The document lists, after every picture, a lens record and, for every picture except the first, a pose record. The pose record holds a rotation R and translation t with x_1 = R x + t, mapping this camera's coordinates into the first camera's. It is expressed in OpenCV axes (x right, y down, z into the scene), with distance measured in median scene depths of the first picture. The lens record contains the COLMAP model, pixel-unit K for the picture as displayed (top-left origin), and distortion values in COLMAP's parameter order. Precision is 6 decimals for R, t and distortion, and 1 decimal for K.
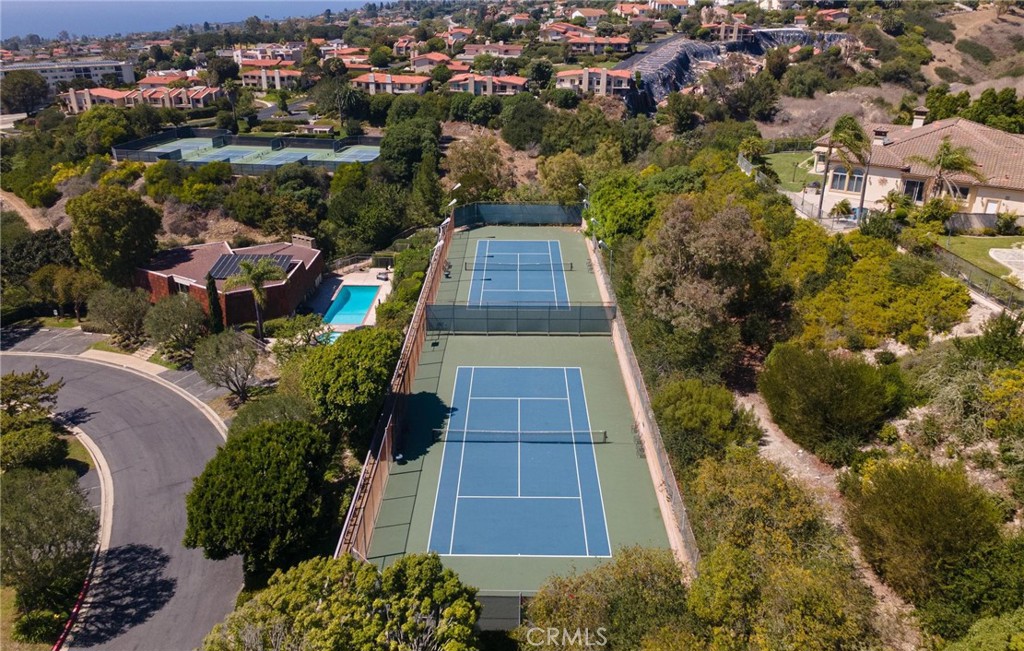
lens RADIAL K [[747.5, 0, 508.7], [0, 747.5, 271.7], [0, 0, 1]] dist [0.009372, 0.076800]
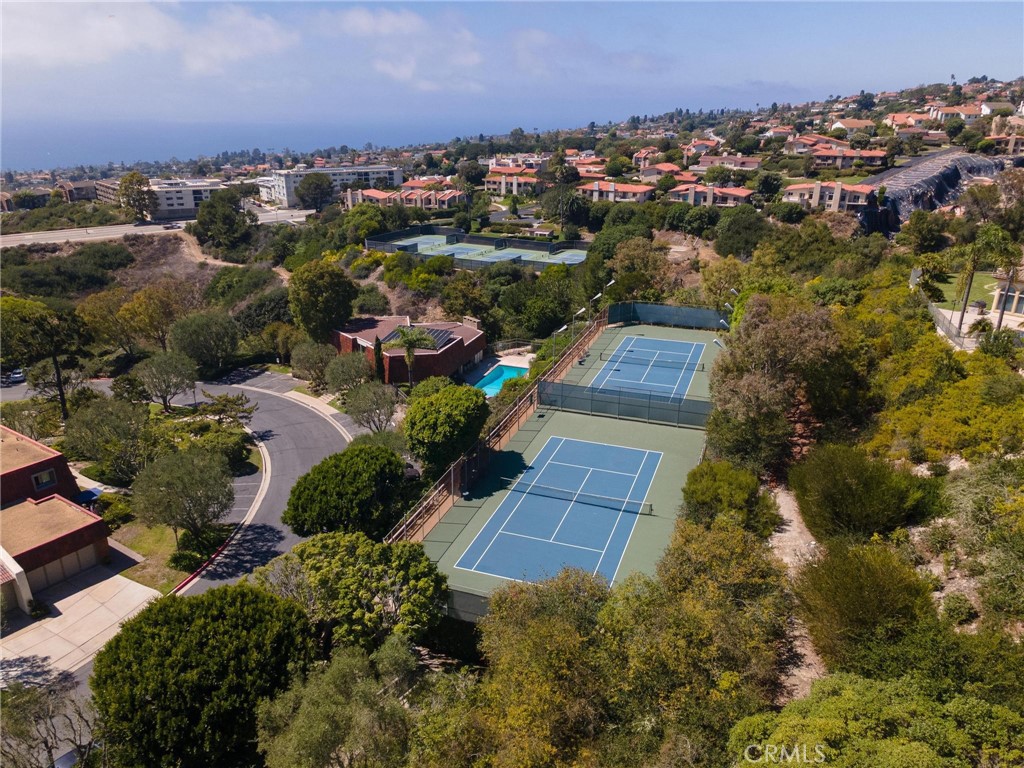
lens RADIAL K [[745.0, 0, 512.2], [0, 745.0, 389.6], [0, 0, 1]] dist [0.031100, 0.027747]
pose [[0.945029, 0.116126, -0.305672, 0.072744], [-0.114315, 0.993157, 0.023884, 0.013784], [0.306354, 0.012372, 0.951837, -0.025581]]
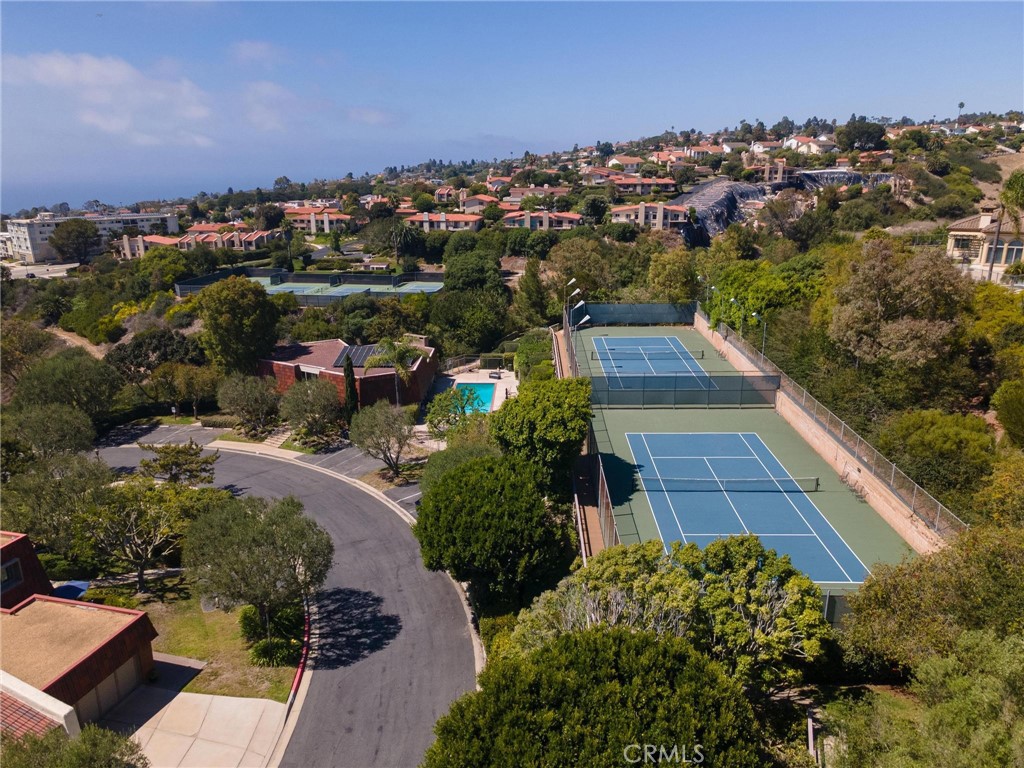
lens RADIAL K [[760.2, 0, 509.4], [0, 760.2, 387.5], [0, 0, 1]] dist [0.022590, 0.047637]
pose [[0.999760, -0.010811, -0.019038, -0.069659], [0.009545, 0.997815, -0.065382, 0.046208], [0.019703, 0.065185, 0.997679, 0.006667]]
